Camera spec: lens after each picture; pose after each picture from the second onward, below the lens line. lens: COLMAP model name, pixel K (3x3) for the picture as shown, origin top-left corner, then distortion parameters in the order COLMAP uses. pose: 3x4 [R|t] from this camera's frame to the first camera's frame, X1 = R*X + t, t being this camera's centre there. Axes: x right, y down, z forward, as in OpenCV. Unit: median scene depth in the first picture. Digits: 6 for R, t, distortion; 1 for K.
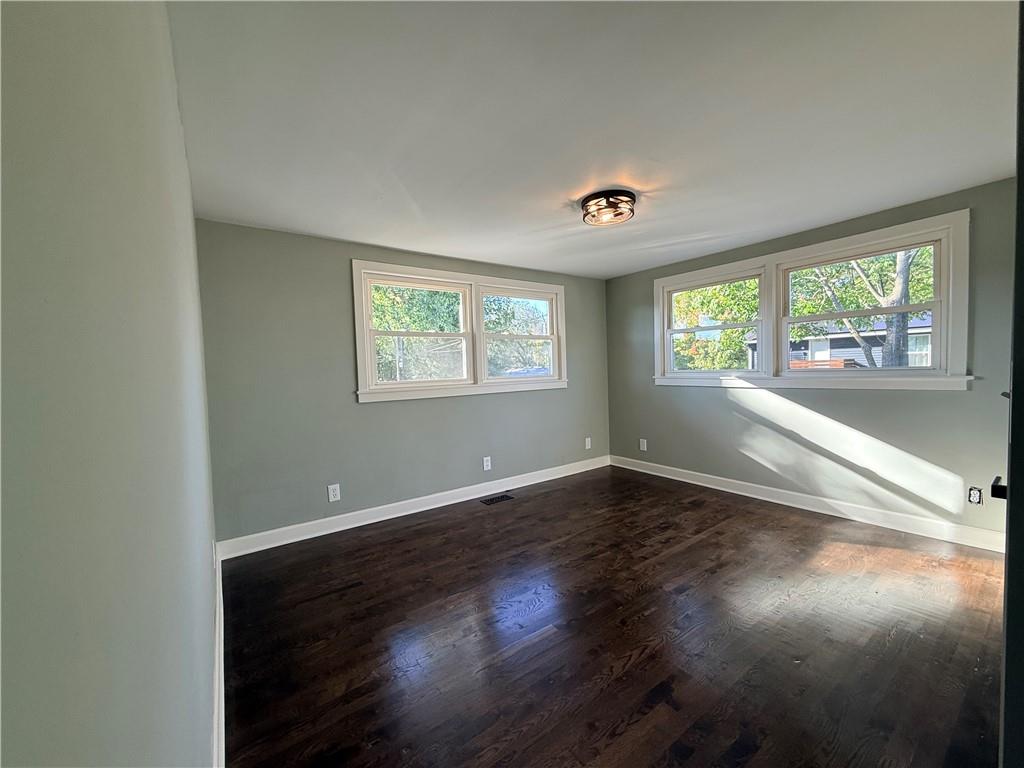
lens RADIAL K [[407.8, 0, 514.3], [0, 407.8, 386.7], [0, 0, 1]] dist [0.000810, -0.000171]
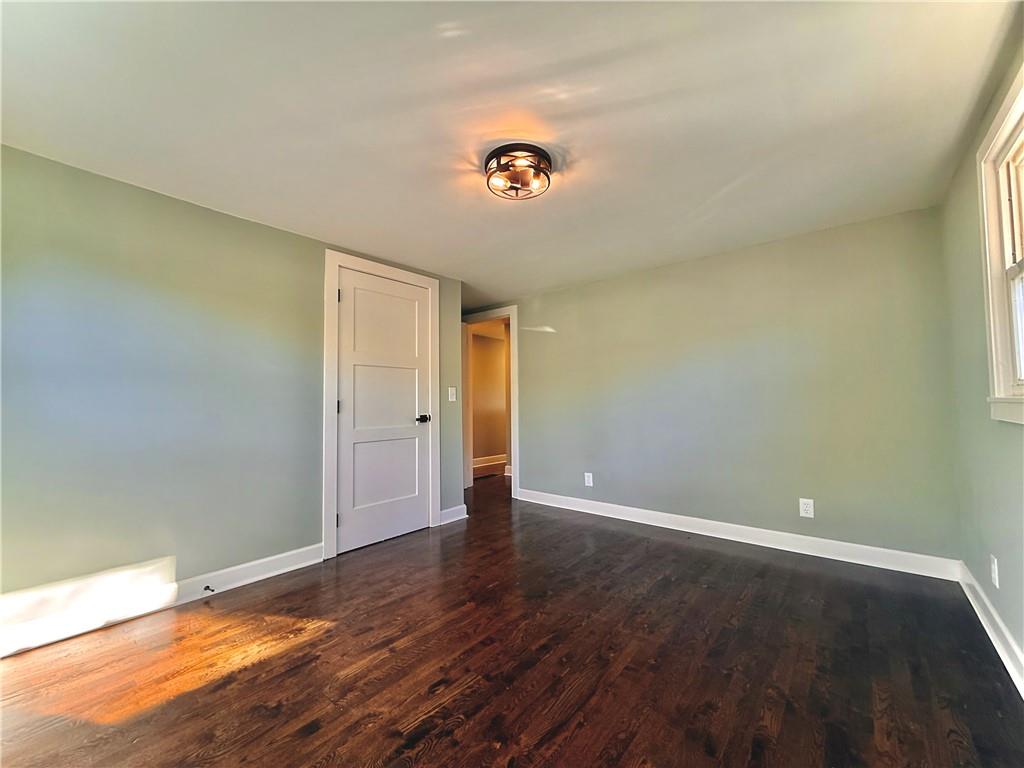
lens RADIAL K [[407.8, 0, 512.5], [0, 407.8, 385.2], [0, 0, 1]] dist [0.000810, -0.000171]
pose [[-0.969844, 0.030732, -0.241780, 0.417296], [0.031682, 0.999498, -0.000040, -0.026118], [0.241657, -0.007698, -0.970331, 1.655932]]
